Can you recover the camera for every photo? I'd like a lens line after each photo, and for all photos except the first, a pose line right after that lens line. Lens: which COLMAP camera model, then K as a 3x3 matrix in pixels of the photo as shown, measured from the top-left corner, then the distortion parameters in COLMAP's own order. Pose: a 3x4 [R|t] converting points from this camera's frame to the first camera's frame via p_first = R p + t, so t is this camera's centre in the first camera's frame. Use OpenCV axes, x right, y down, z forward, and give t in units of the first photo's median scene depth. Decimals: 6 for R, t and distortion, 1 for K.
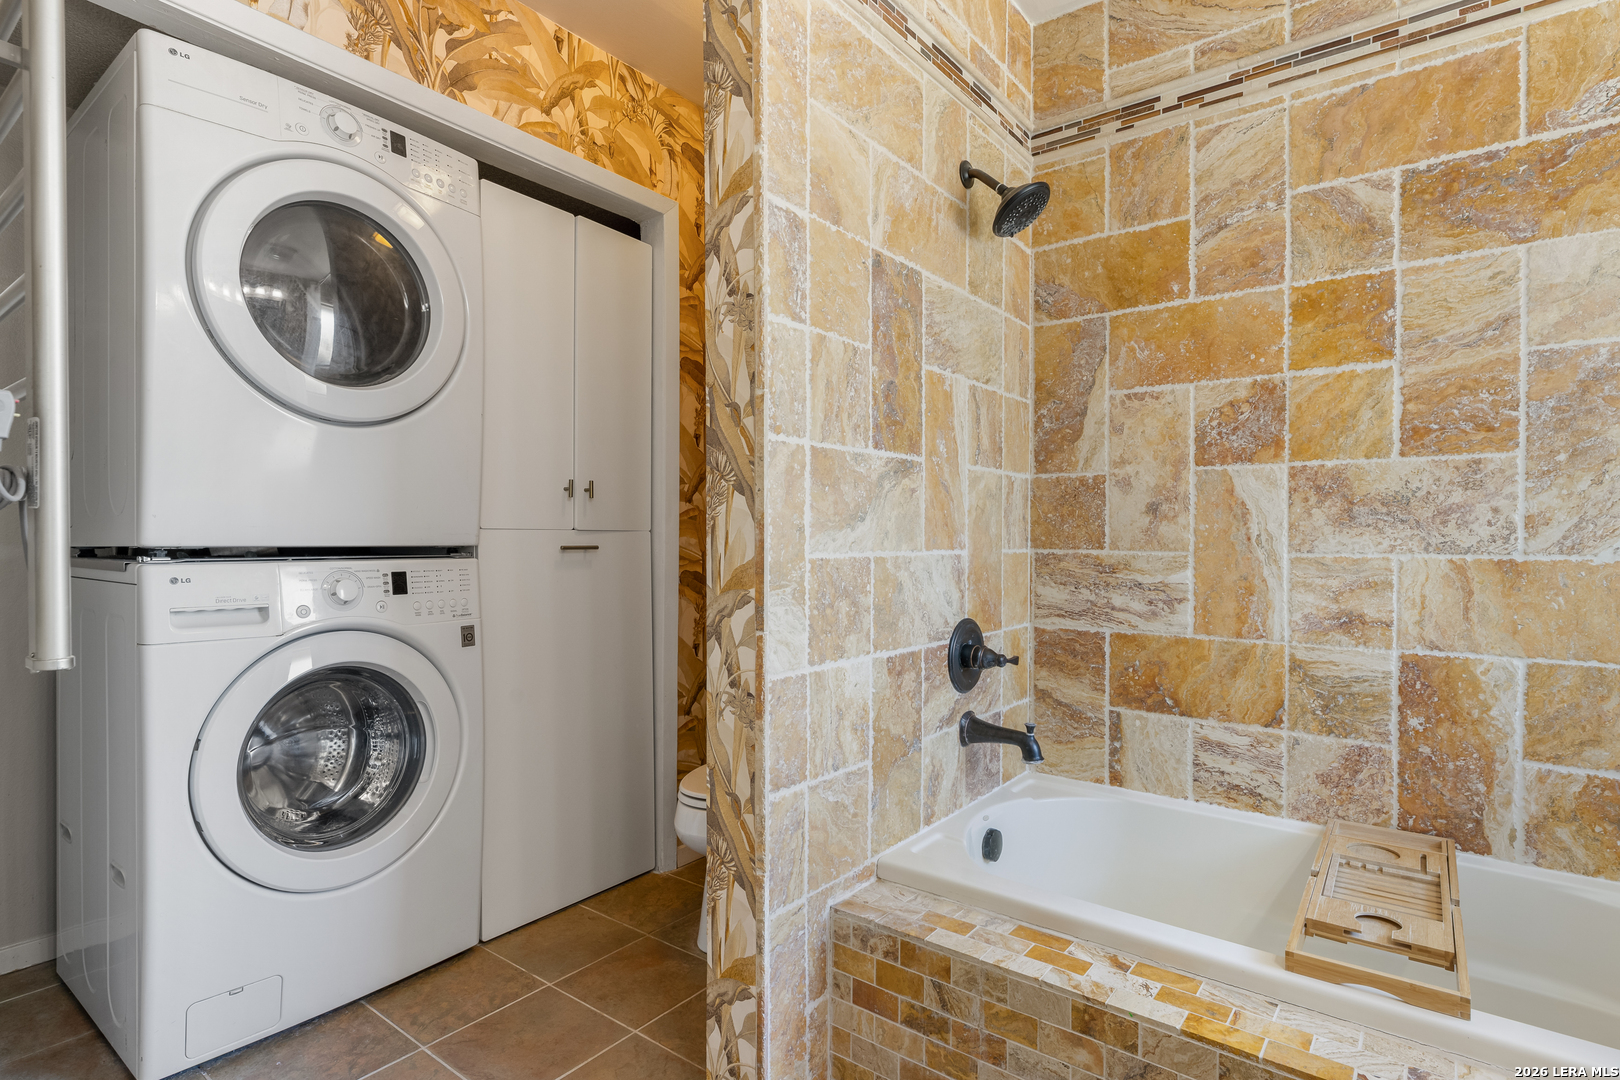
lens RADIAL K [[809.5, 0, 833.9], [0, 809.5, 542.1], [0, 0, 1]] dist [-0.001097, 0.000661]
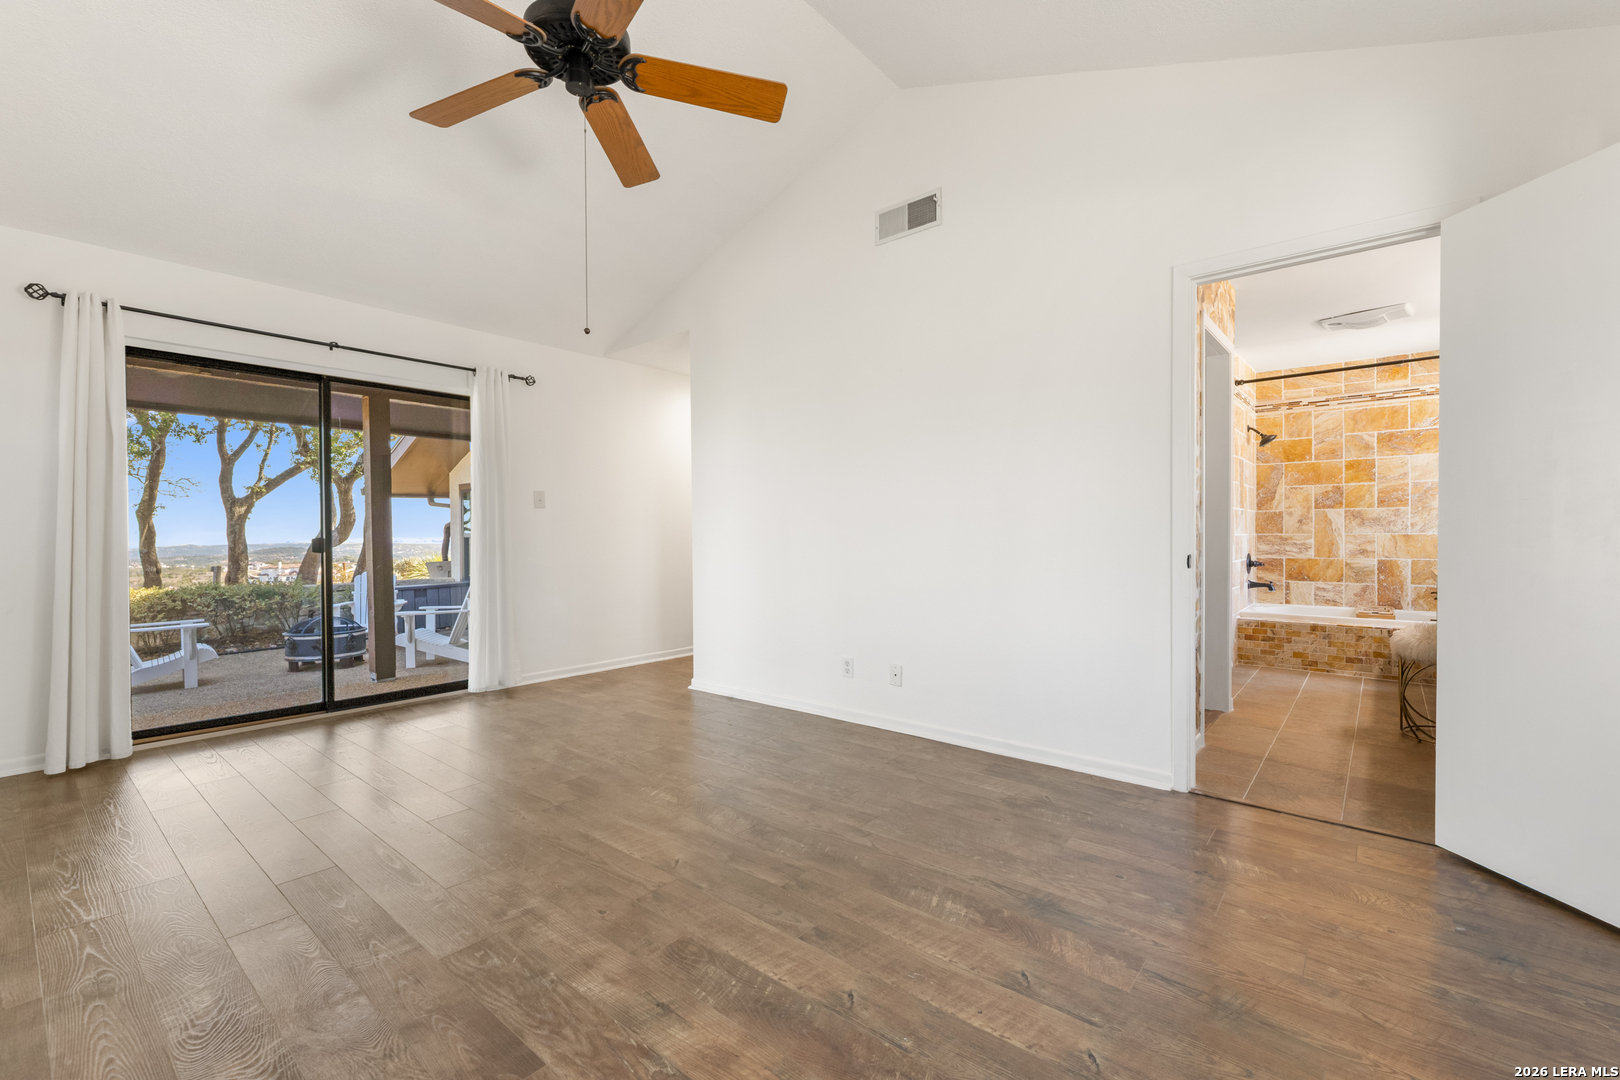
lens RADIAL K [[680.0, 0, 809.0], [0, 680.0, 540.5], [0, 0, 1]] dist [0.000214, -0.001592]
pose [[0.998037, -0.010304, -0.061780, -1.701022], [0.010520, 0.999940, 0.003169, 0.010056], [0.061744, -0.003813, 0.998085, -2.261861]]
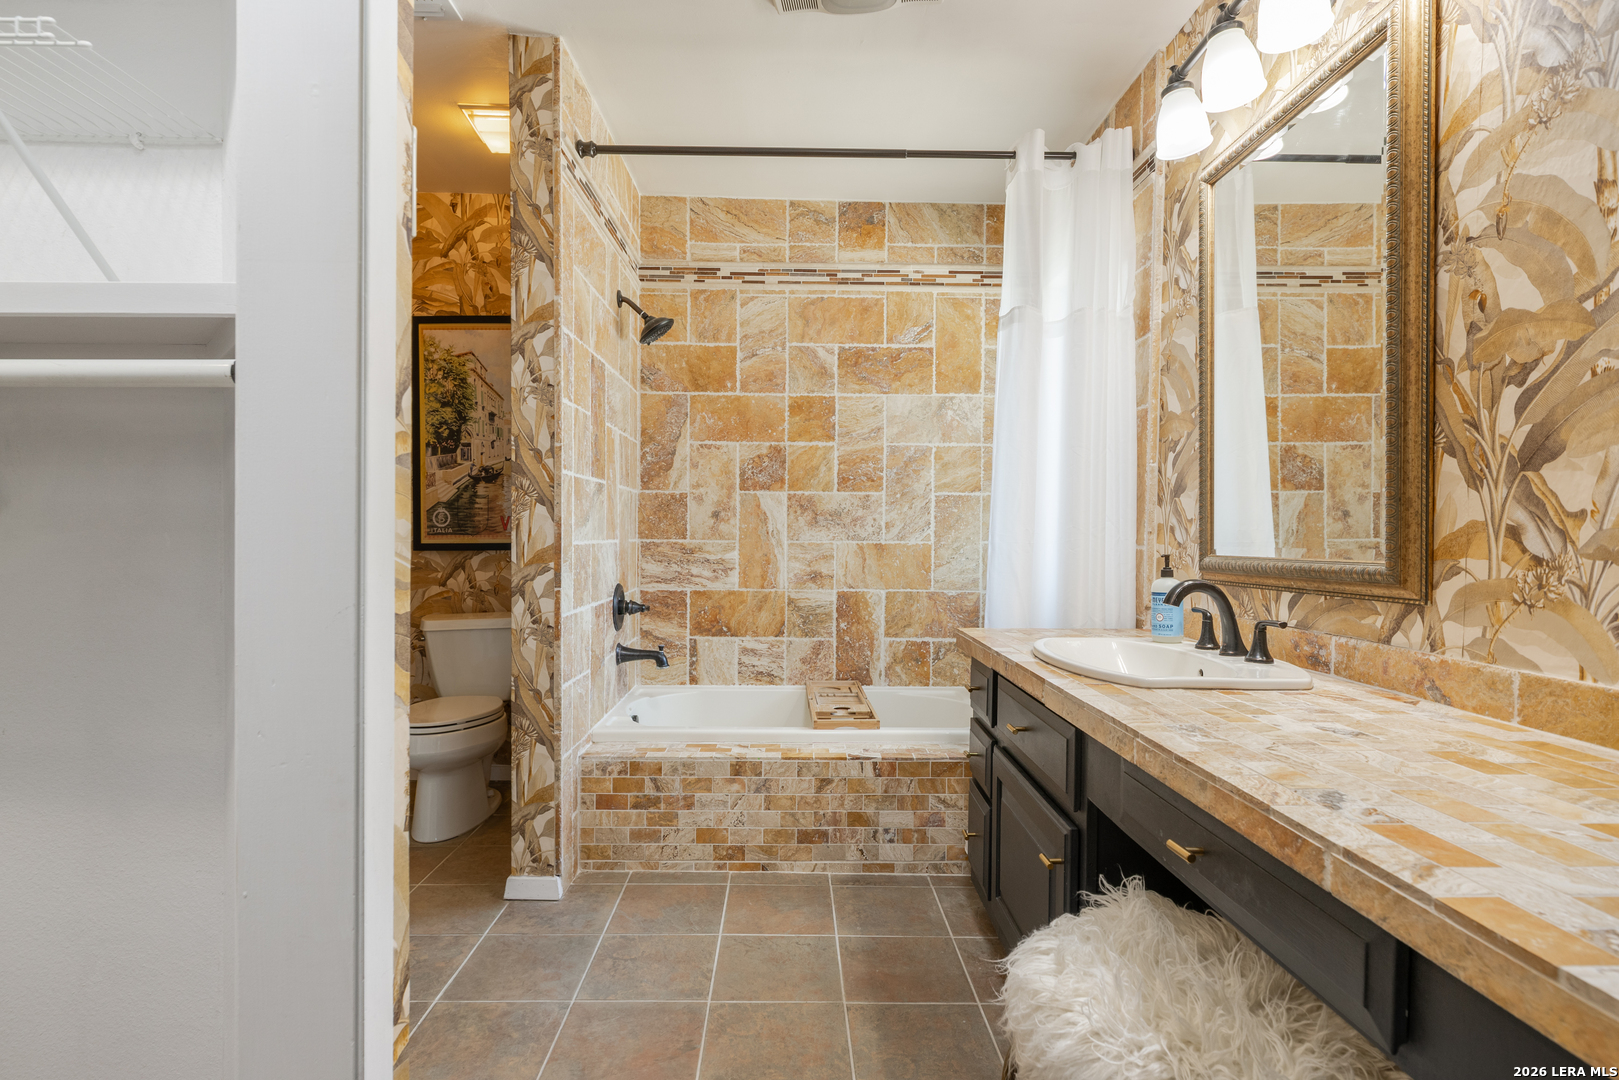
lens RADIAL K [[809.0, 0, 804.3], [0, 809.0, 546.0], [0, 0, 1]] dist [-0.001097, 0.000661]
pose [[0.788076, -0.007382, 0.615534, -0.555654], [-0.001265, 0.999907, 0.013612, 0.000571], [-0.615577, -0.011506, 0.787993, -0.486088]]
